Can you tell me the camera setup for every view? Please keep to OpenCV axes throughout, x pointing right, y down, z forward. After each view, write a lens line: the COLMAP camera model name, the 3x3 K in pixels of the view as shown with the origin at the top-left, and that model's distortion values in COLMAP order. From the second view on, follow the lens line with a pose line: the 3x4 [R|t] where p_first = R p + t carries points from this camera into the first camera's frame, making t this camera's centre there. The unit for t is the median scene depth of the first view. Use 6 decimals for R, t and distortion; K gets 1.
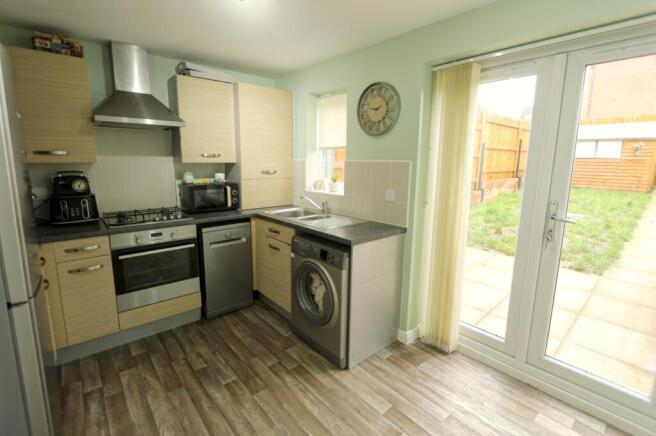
lens RADIAL K [[305.9, 0, 325.4], [0, 305.9, 214.0], [0, 0, 1]] dist [-0.002378, -0.000194]
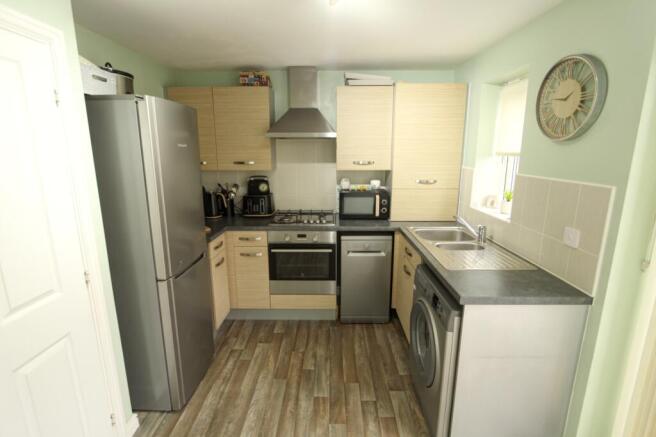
lens RADIAL K [[305.9, 0, 327.0], [0, 305.9, 215.3], [0, 0, 1]] dist [-0.002378, -0.000194]
pose [[0.750986, 0.128228, -0.647748, 0.239744], [-0.107498, 0.991619, 0.071669, -0.099299], [0.651509, 0.015810, 0.758476, 0.211004]]
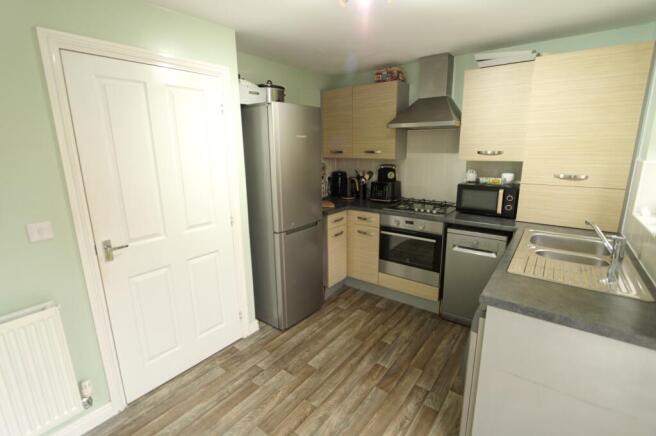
lens RADIAL K [[305.9, 0, 328.3], [0, 305.9, 217.7], [0, 0, 1]] dist [-0.002378, -0.000194]
pose [[0.211649, 0.214297, -0.953563, 0.502473], [-0.158164, 0.970315, 0.182956, -0.117107], [0.964463, 0.112097, 0.239260, 0.427282]]
